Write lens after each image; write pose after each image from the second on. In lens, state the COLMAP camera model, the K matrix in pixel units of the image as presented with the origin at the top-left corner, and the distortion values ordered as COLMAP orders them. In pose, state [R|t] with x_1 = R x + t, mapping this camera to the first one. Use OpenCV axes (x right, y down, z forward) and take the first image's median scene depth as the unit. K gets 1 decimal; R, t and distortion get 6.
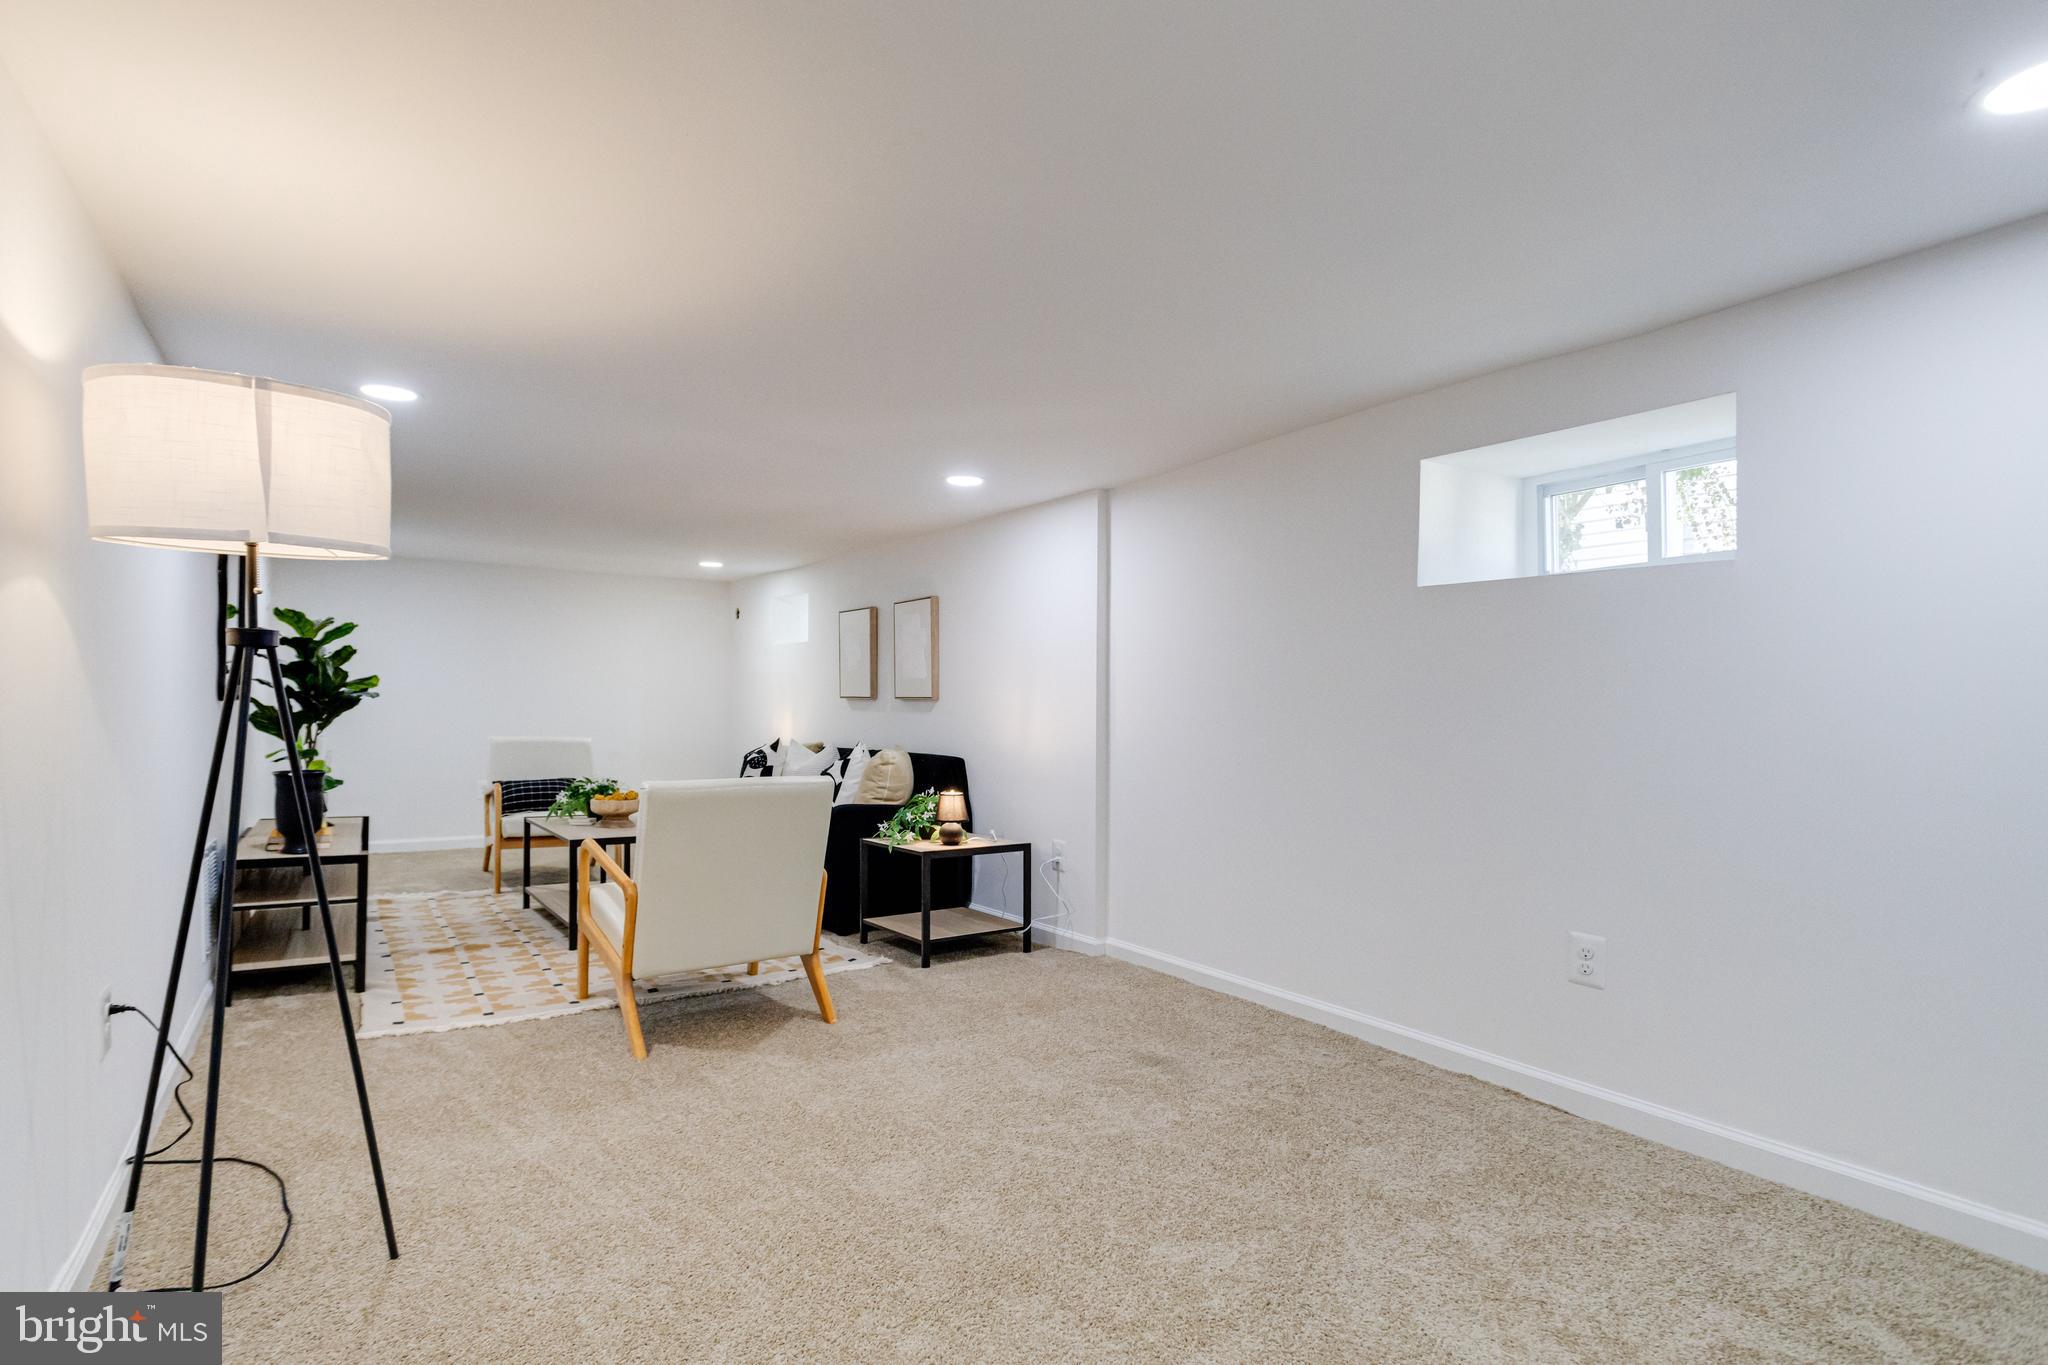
lens RADIAL K [[997.5, 0, 1000.1], [0, 997.5, 665.2], [0, 0, 1]] dist [-0.051306, 0.032262]
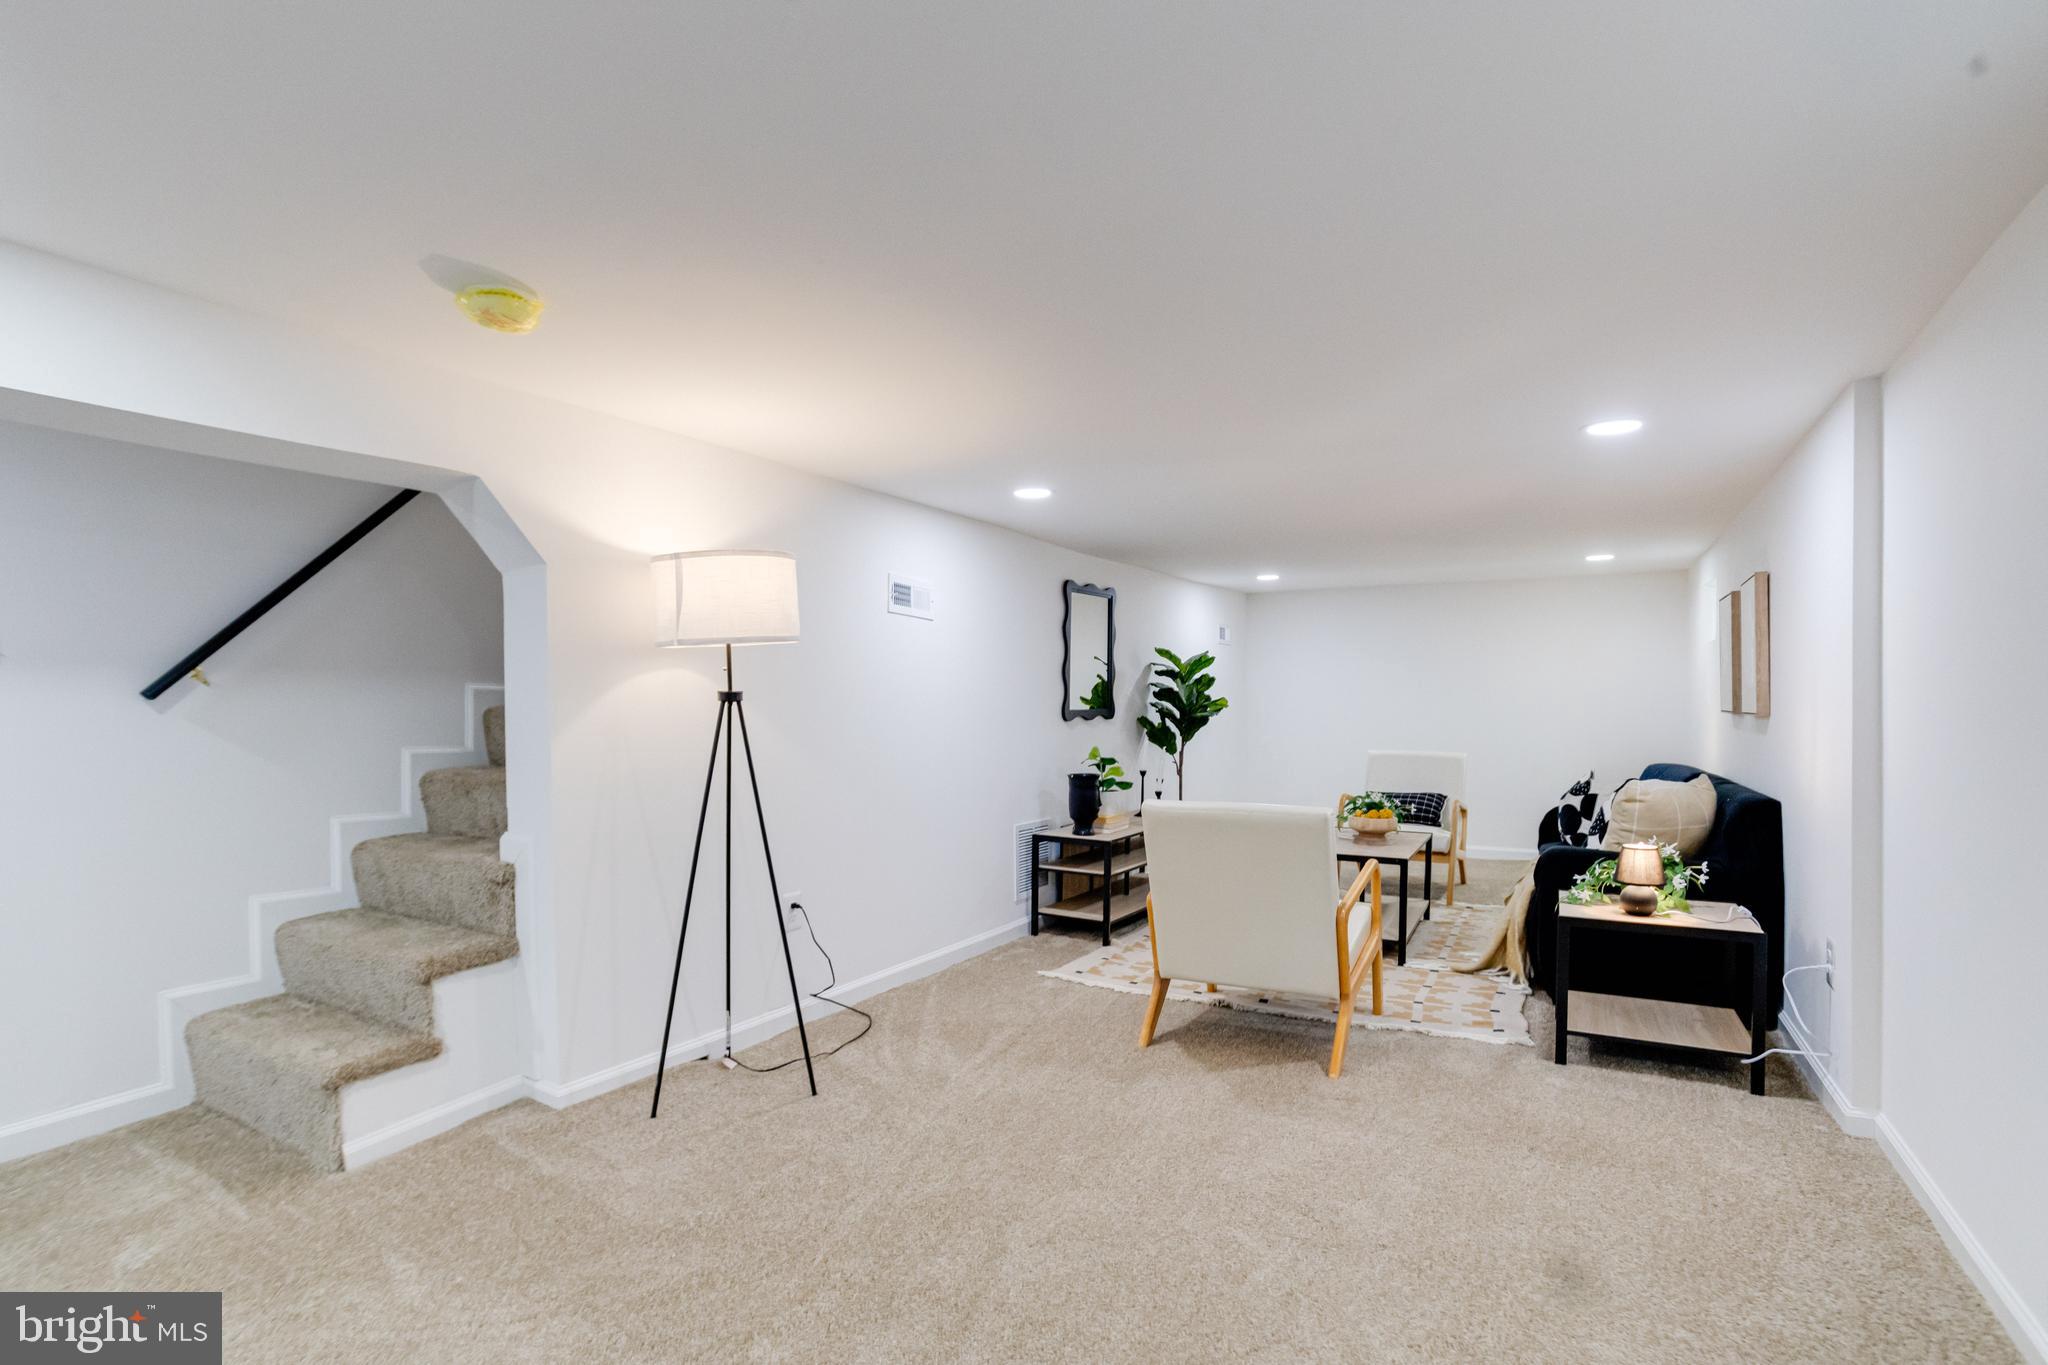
lens RADIAL K [[993.0, 0, 1027.1], [0, 993.0, 696.3], [0, 0, 1]] dist [-0.049319, 0.027166]
pose [[0.449734, -0.019548, -0.892949, 0.452782], [0.041177, 0.999151, -0.001134, -0.000547], [0.892213, -0.036259, 0.450157, 0.309173]]
